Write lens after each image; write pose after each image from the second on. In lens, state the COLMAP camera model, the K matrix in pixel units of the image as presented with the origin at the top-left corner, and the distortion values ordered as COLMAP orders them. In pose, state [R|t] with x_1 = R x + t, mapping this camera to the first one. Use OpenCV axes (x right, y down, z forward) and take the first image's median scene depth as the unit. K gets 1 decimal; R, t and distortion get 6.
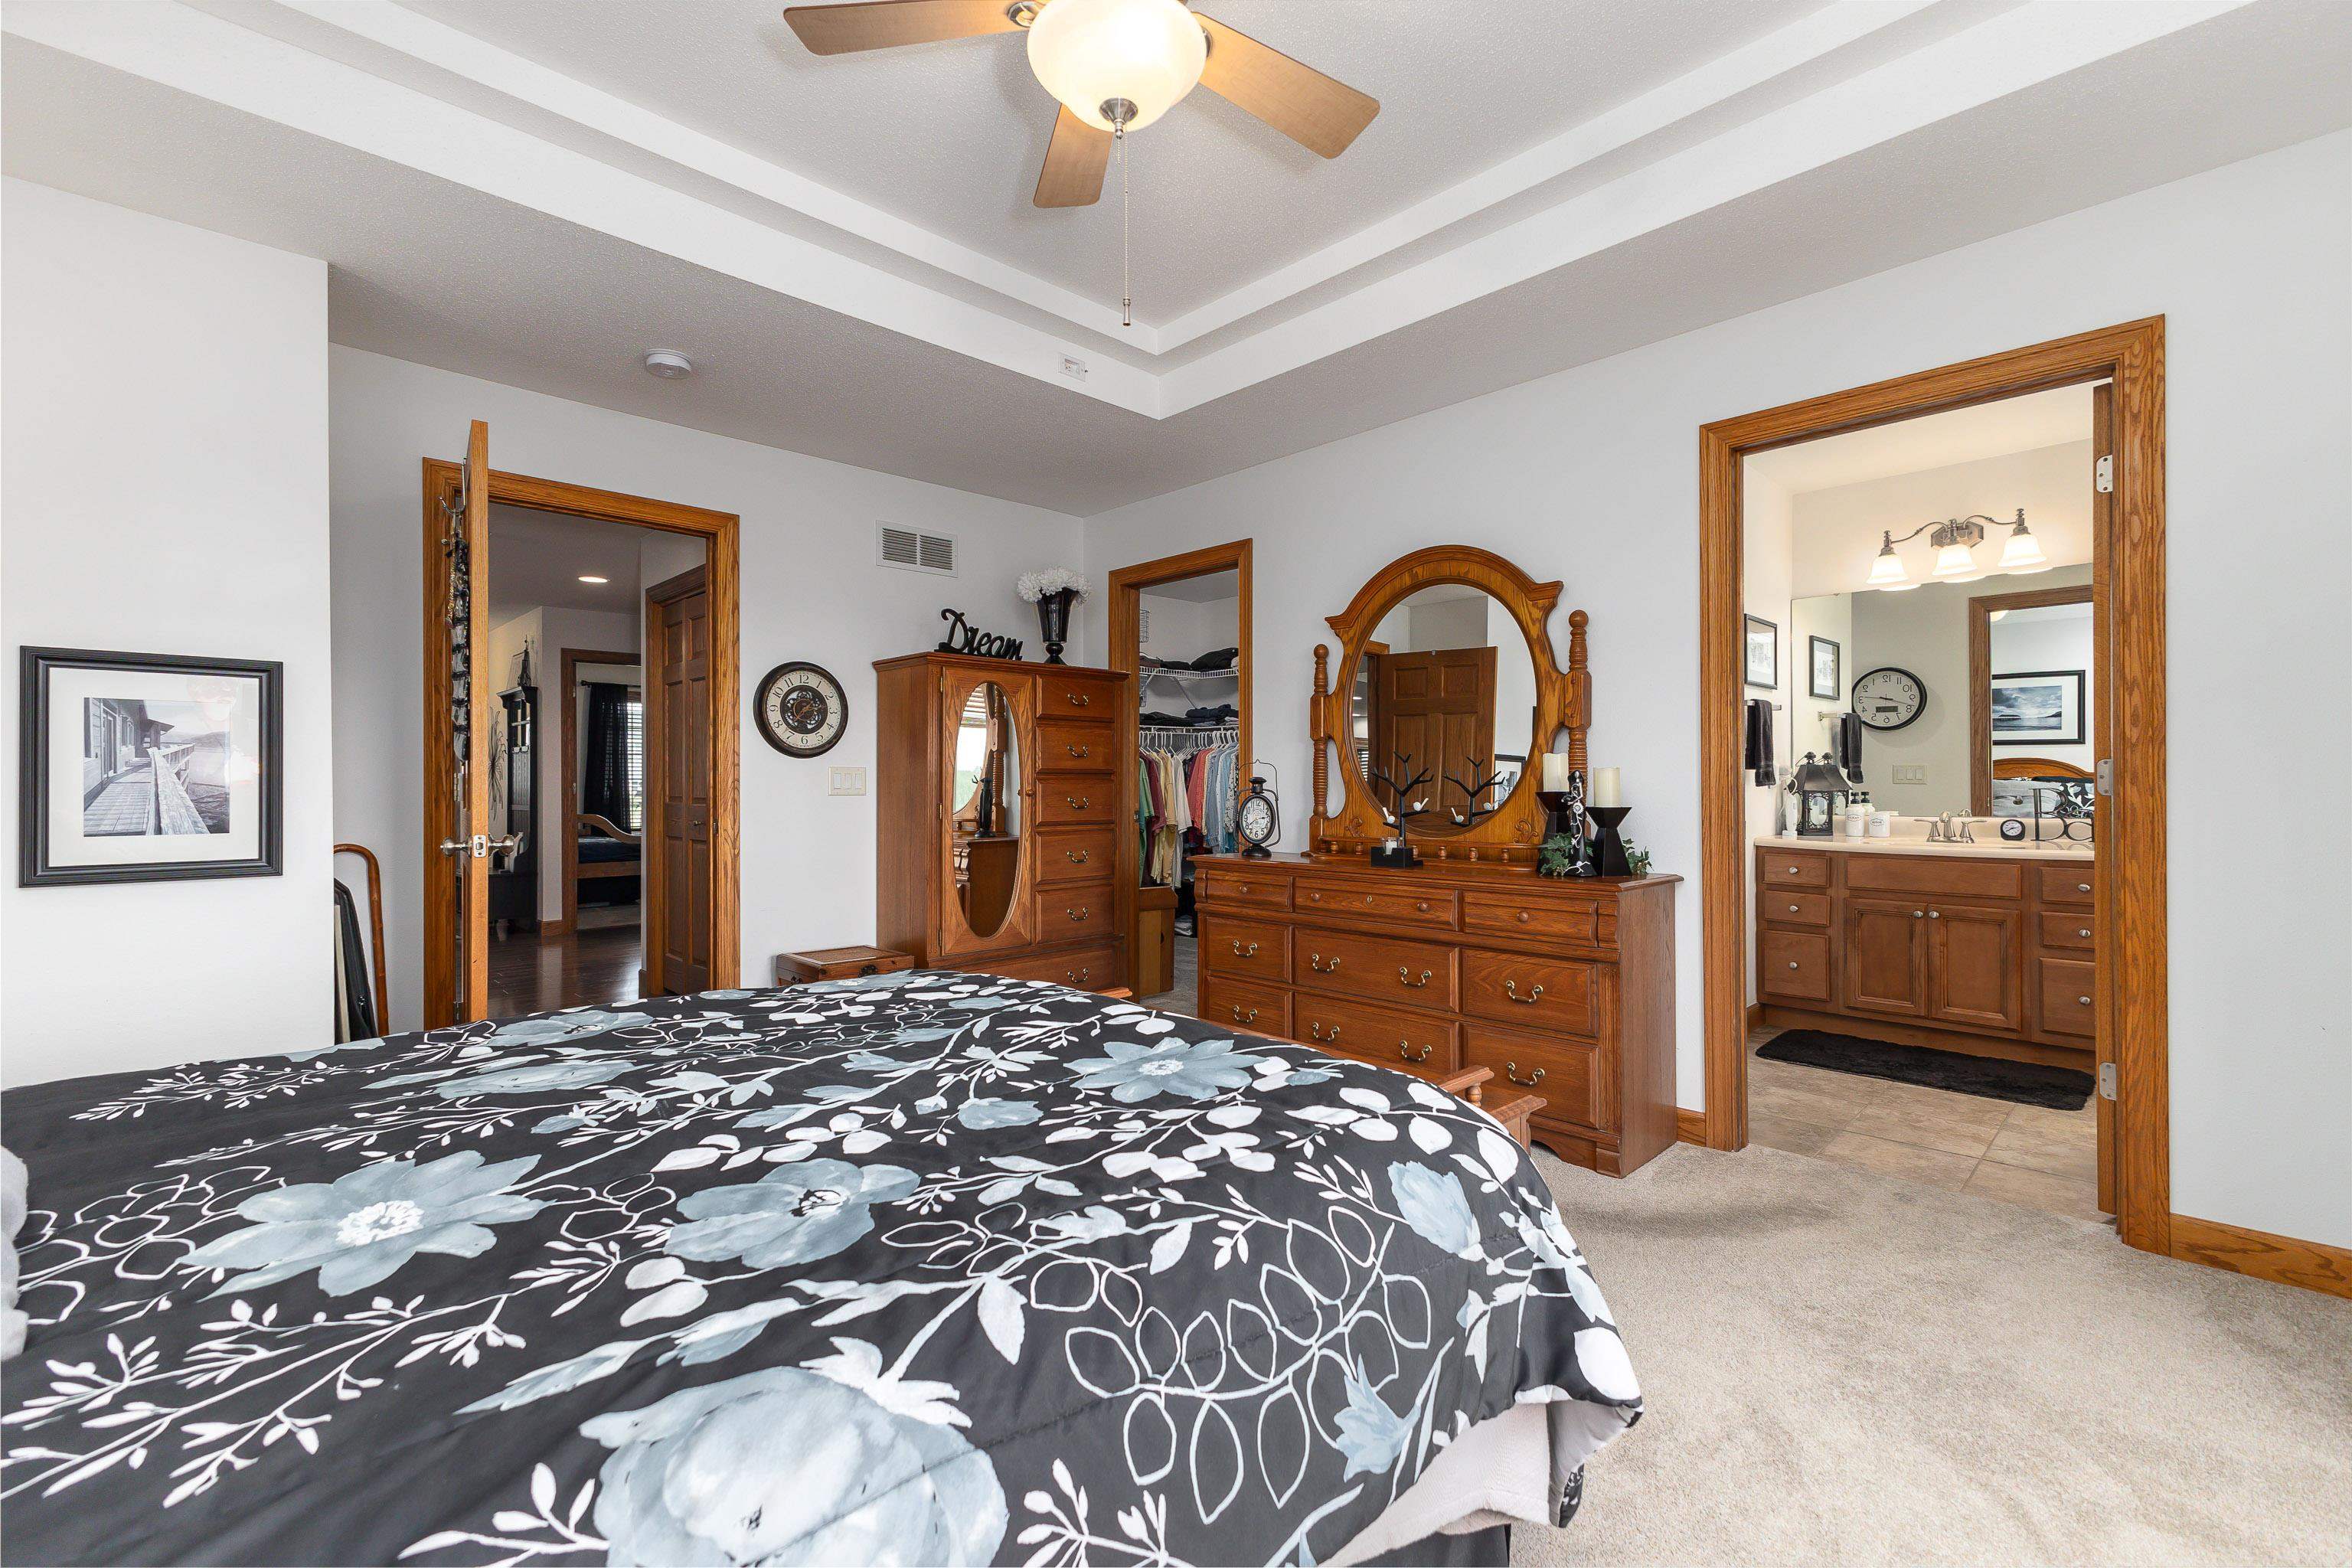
lens RADIAL K [[1011.4, 0, 1179.0], [0, 1011.4, 779.5], [0, 0, 1]] dist [0.005854, -0.002118]
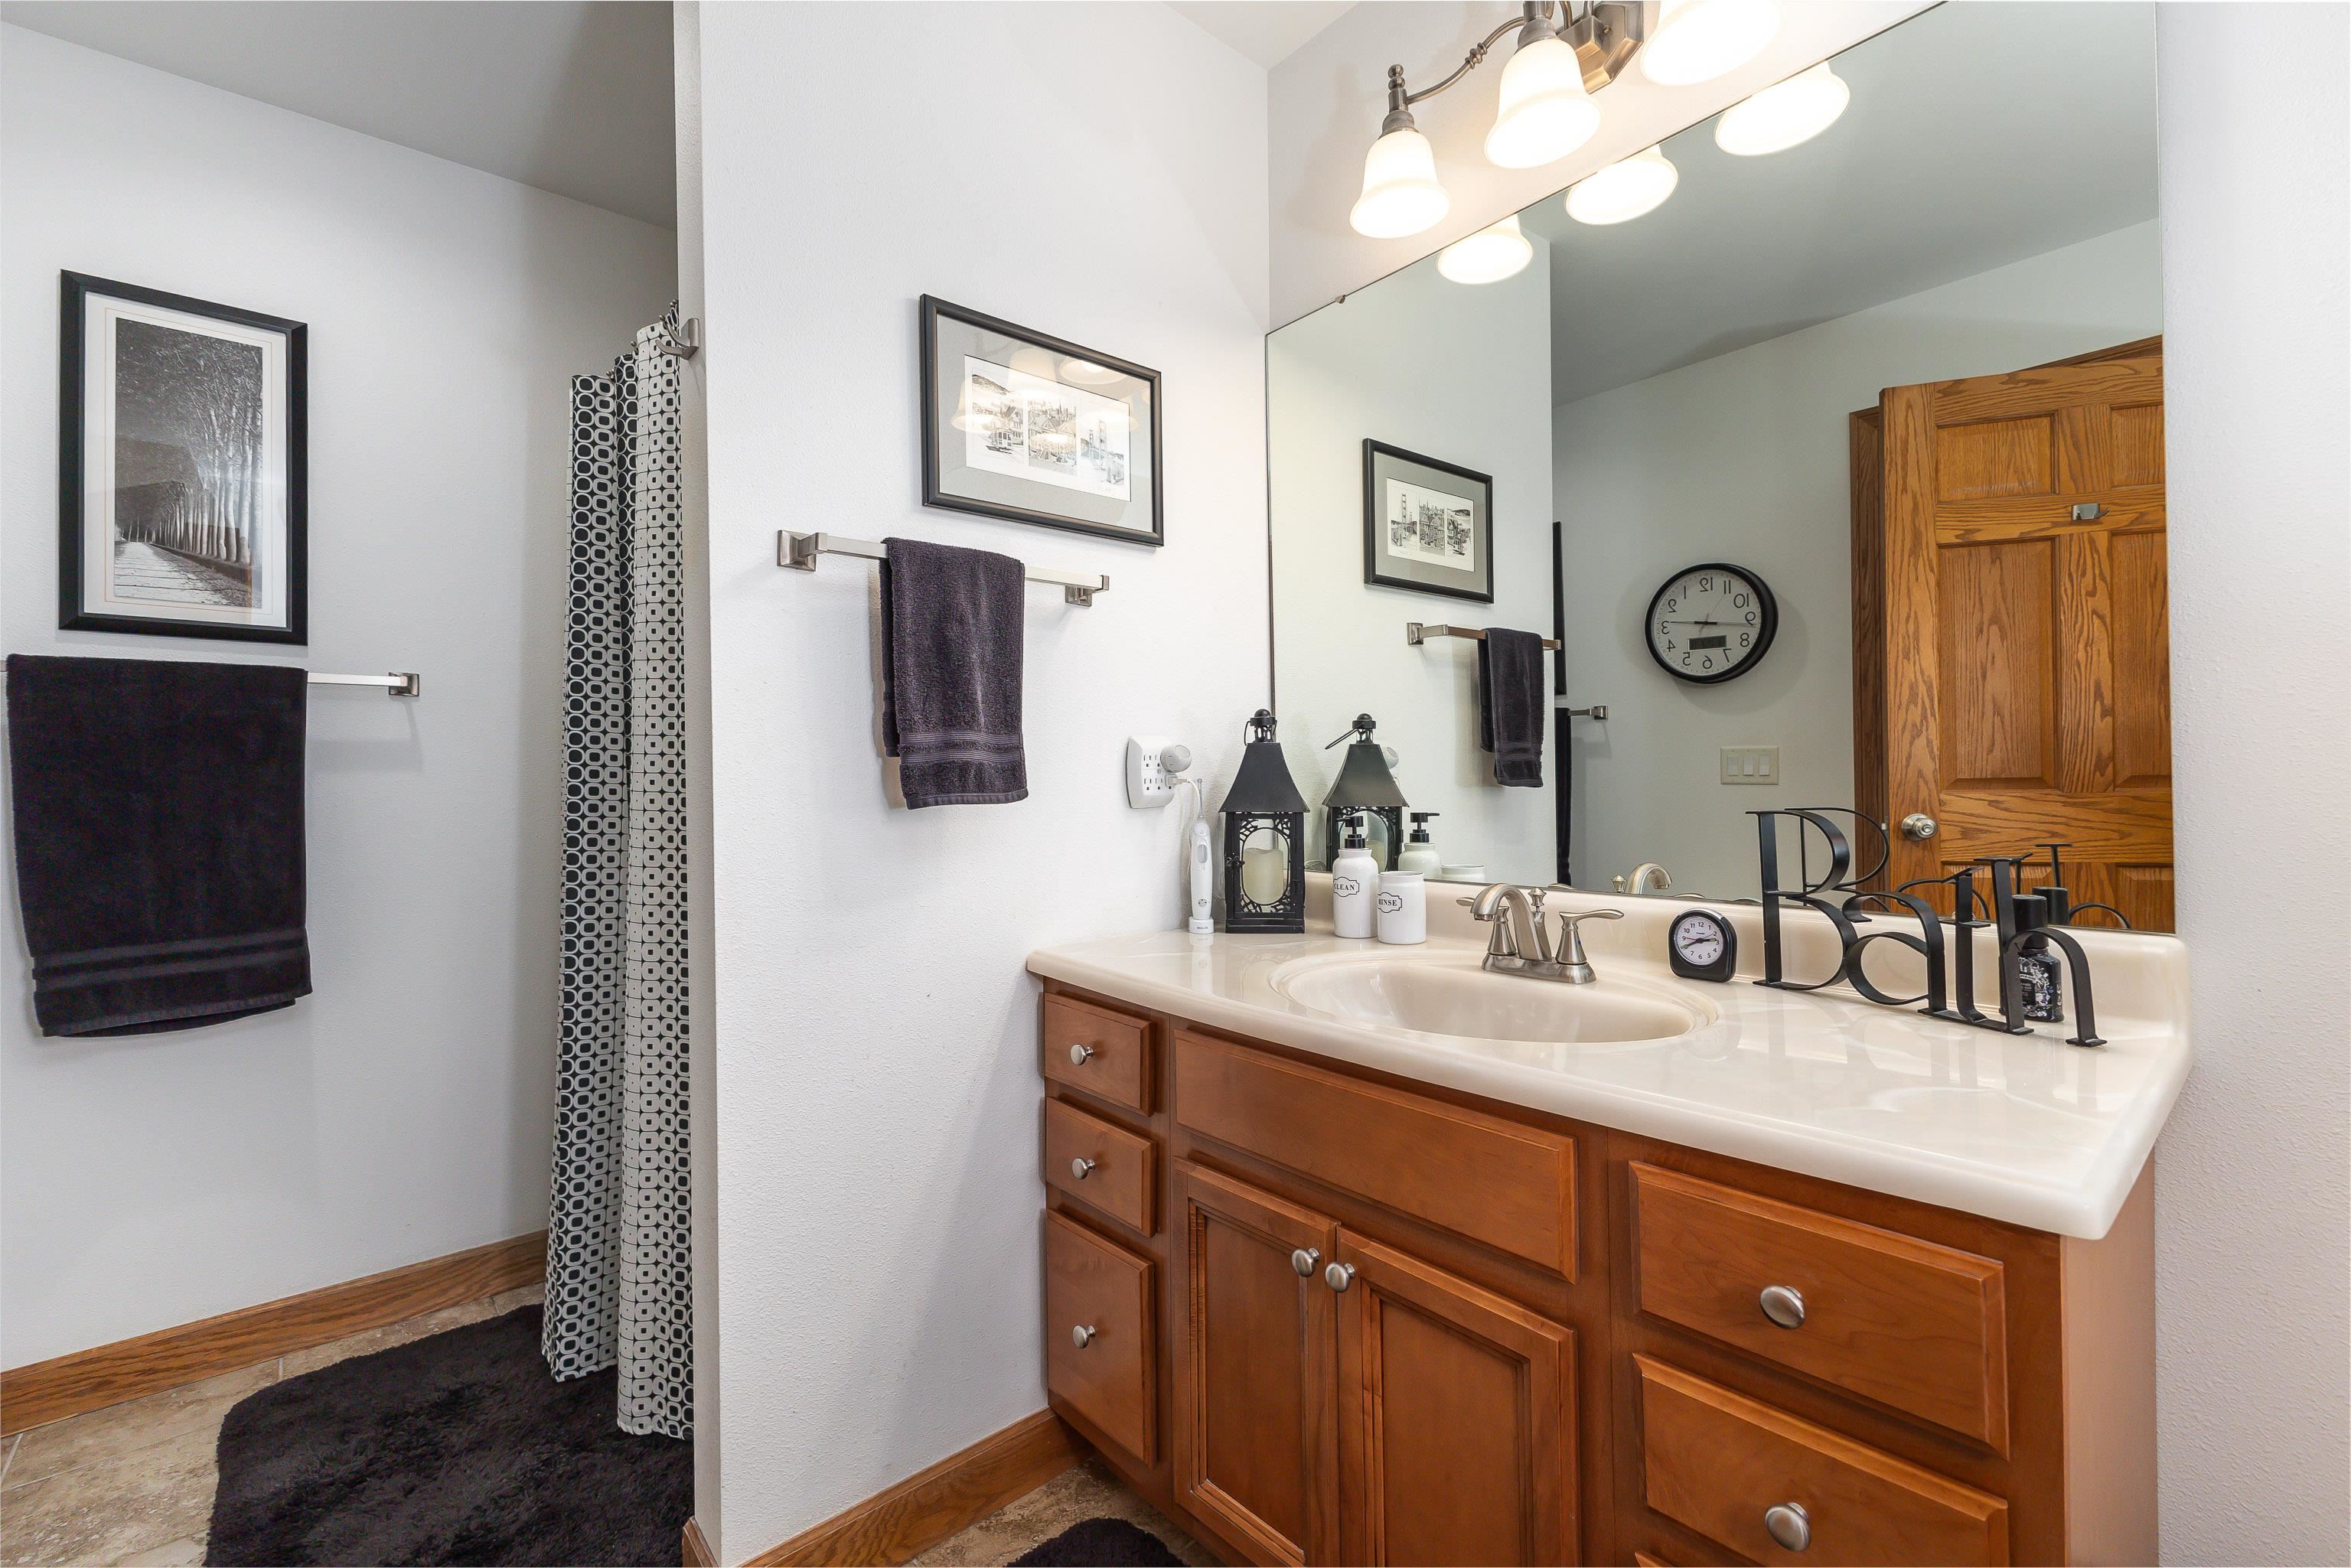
lens RADIAL K [[1010.9, 0, 1175.5], [0, 1010.9, 772.2], [0, 0, 1]] dist [0.005854, -0.002118]
pose [[0.998110, -0.007240, -0.061018, 0.651320], [0.006894, 0.999959, -0.005868, -0.000968], [0.061058, 0.005436, 0.998119, 0.656254]]
